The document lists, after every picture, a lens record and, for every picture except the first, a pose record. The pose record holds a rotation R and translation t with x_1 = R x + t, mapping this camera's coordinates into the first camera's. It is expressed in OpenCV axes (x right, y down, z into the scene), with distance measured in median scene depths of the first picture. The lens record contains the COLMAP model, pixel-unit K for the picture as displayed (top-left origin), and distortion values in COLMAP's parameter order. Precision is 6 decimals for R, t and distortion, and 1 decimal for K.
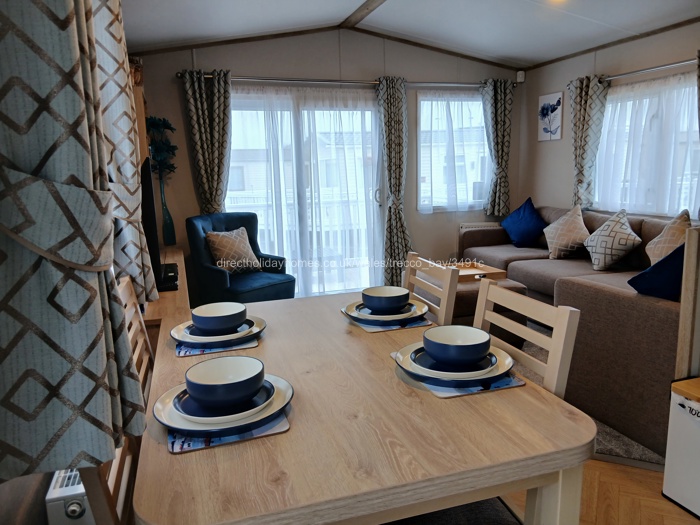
lens RADIAL K [[529.6, 0, 350.4], [0, 529.6, 264.2], [0, 0, 1]] dist [0.002065, -0.033561]
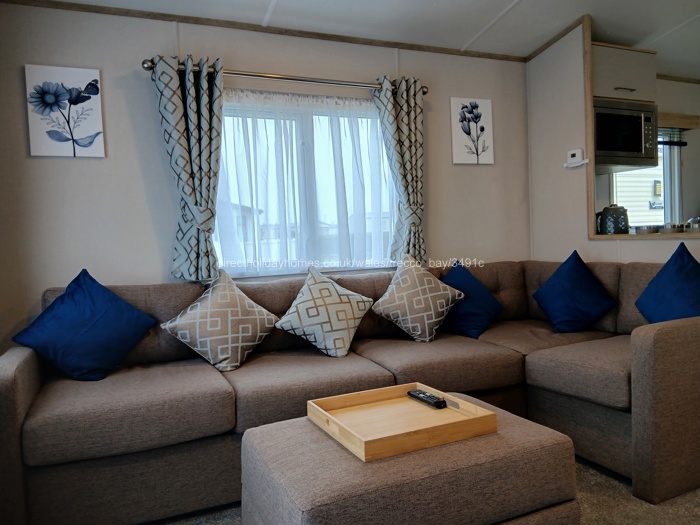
lens RADIAL K [[529.6, 0, 350.1], [0, 529.6, 261.2], [0, 0, 1]] dist [0.002065, -0.033561]
pose [[-0.100559, -0.013808, 0.994835, -0.148614], [0.221467, 0.974506, 0.035912, -0.099475], [-0.969969, 0.223934, -0.094938, 0.824498]]
